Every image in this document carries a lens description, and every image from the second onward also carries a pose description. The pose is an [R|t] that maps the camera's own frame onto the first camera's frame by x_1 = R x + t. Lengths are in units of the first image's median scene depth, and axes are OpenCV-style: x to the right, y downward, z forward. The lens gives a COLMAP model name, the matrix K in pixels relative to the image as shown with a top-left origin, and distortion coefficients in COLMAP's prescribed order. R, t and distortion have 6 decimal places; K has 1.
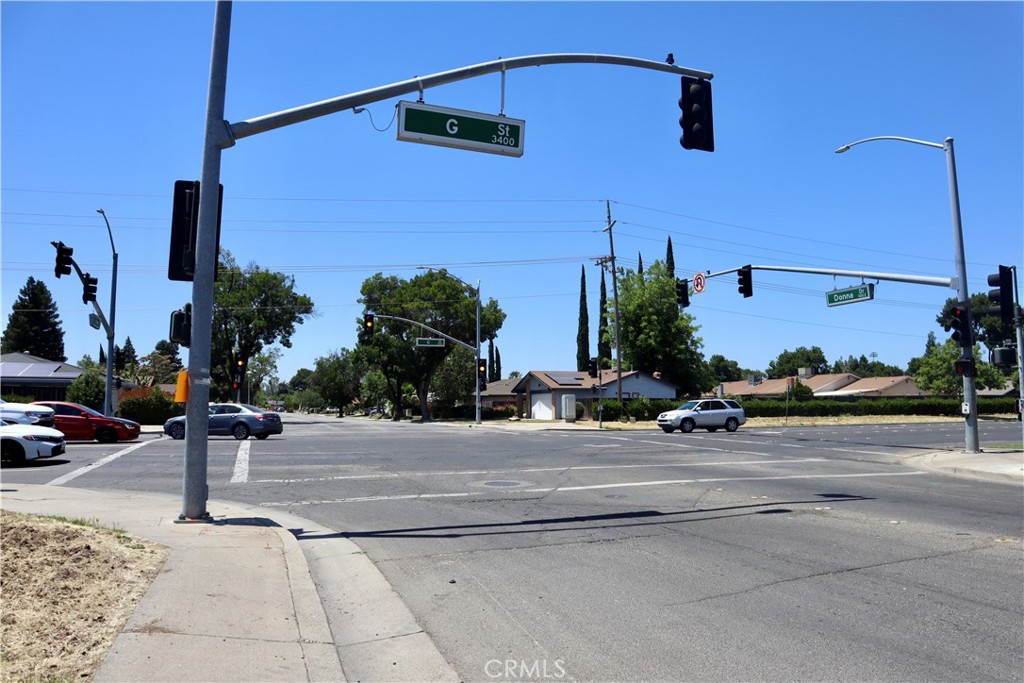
lens RADIAL K [[723.6, 0, 534.9], [0, 723.6, 339.8], [0, 0, 1]] dist [-0.124063, 0.072830]
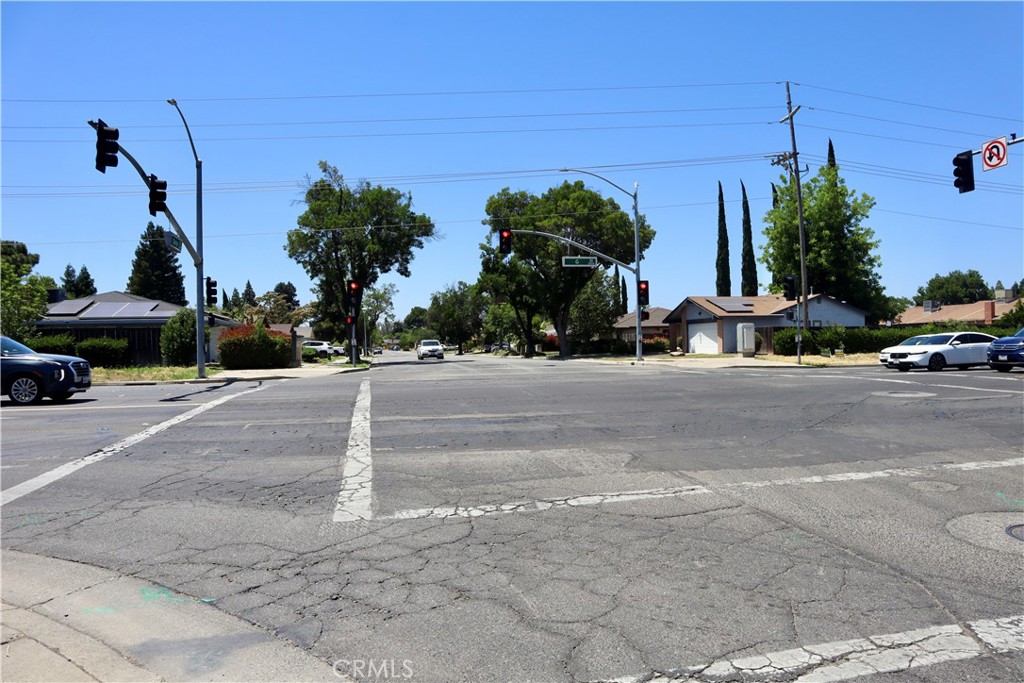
lens RADIAL K [[723.6, 0, 534.9], [0, 723.6, 339.8], [0, 0, 1]] dist [-0.124063, 0.072830]
pose [[0.988606, -0.015323, -0.149746, -0.056629], [0.028683, 0.995754, 0.087471, 0.014110], [0.147770, -0.090770, 0.984848, 0.139662]]
